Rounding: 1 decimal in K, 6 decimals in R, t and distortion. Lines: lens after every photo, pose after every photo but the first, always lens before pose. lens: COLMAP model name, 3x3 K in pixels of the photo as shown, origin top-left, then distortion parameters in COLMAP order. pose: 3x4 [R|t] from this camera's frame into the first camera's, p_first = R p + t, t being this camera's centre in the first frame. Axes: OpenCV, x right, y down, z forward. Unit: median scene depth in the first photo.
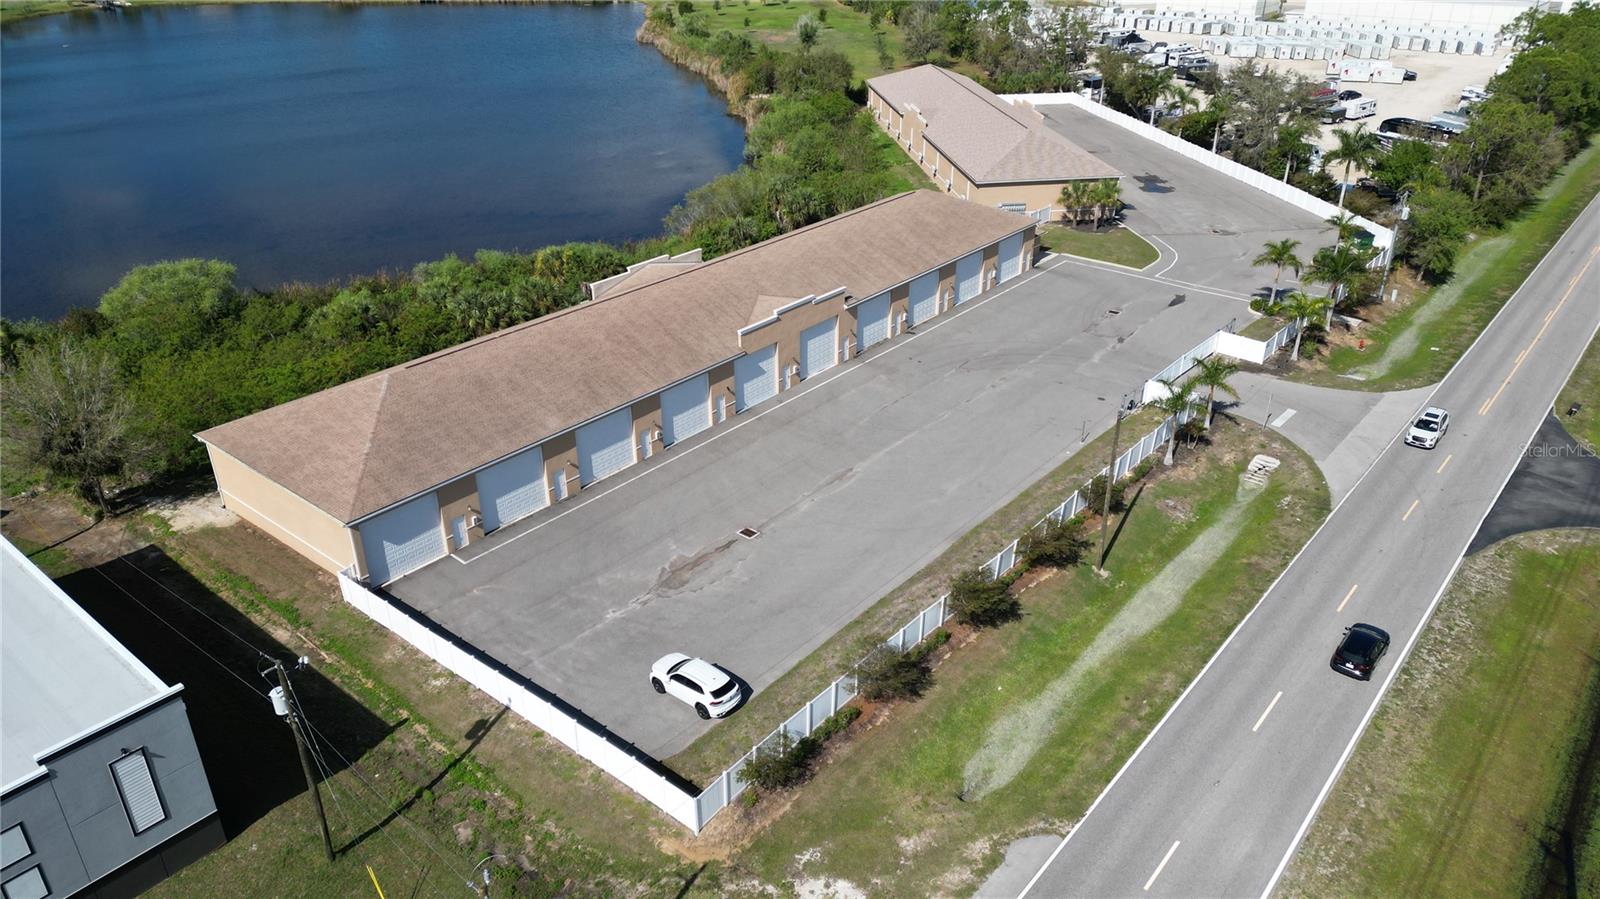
lens RADIAL K [[1107.1, 0, 797.1], [0, 1107.1, 451.1], [0, 0, 1]] dist [0.074793, -0.072001]
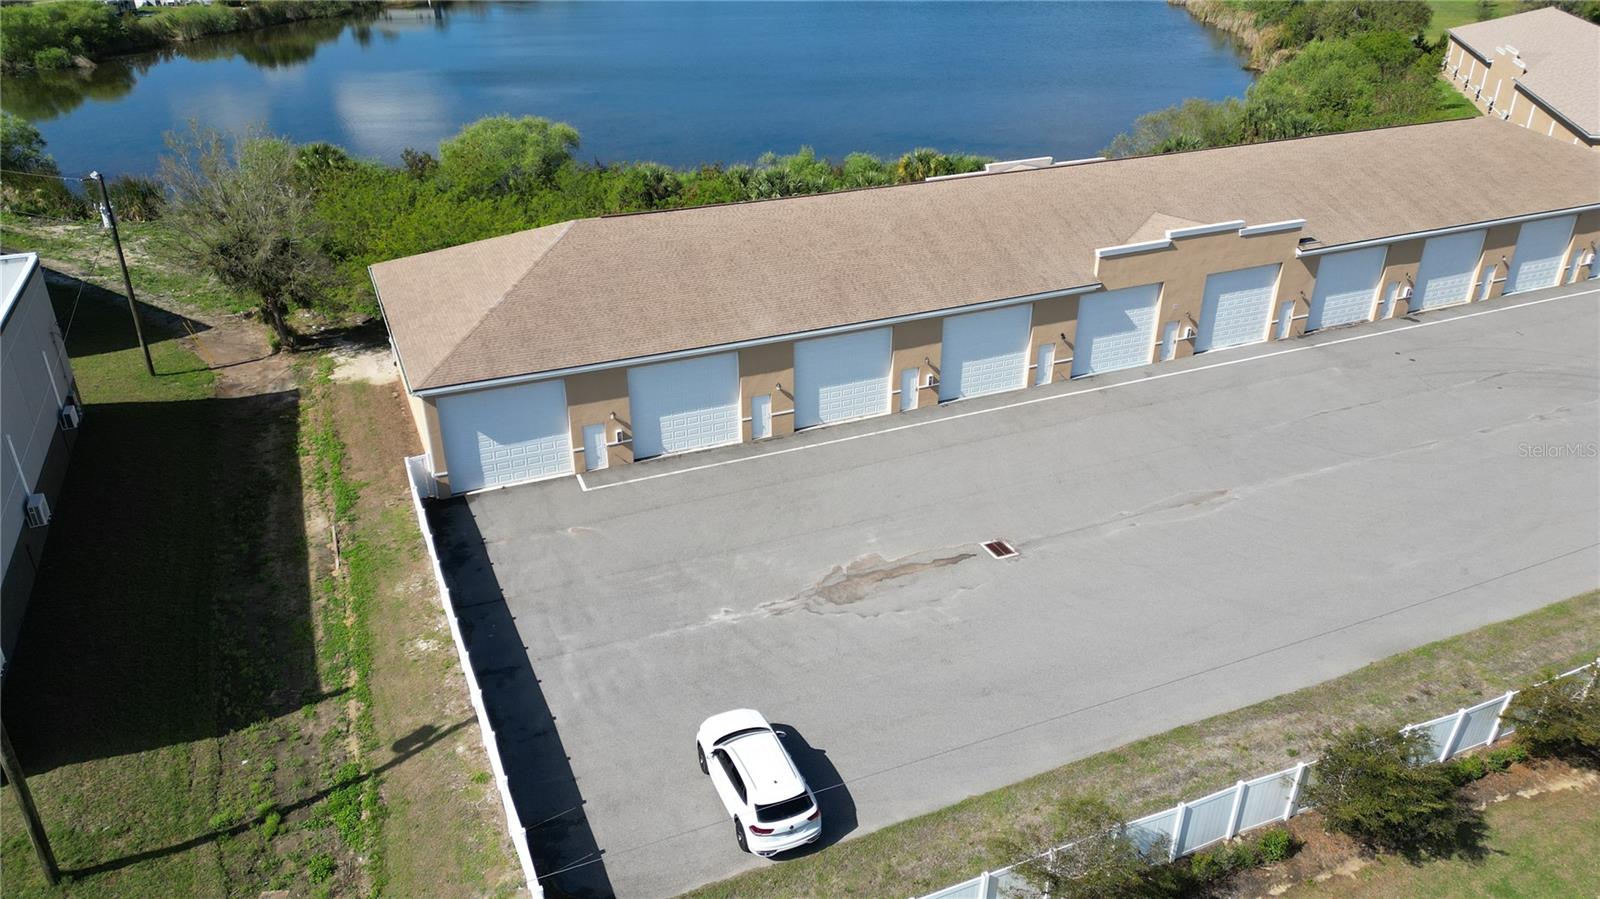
lens RADIAL K [[1107.1, 0, 795.9], [0, 1107.1, 453.7], [0, 0, 1]] dist [0.074793, -0.072001]
pose [[0.893070, 0.205090, -0.400455, 0.082246], [-0.207496, 0.977502, 0.037877, 0.021560], [0.399213, 0.049266, 0.915533, 0.367617]]
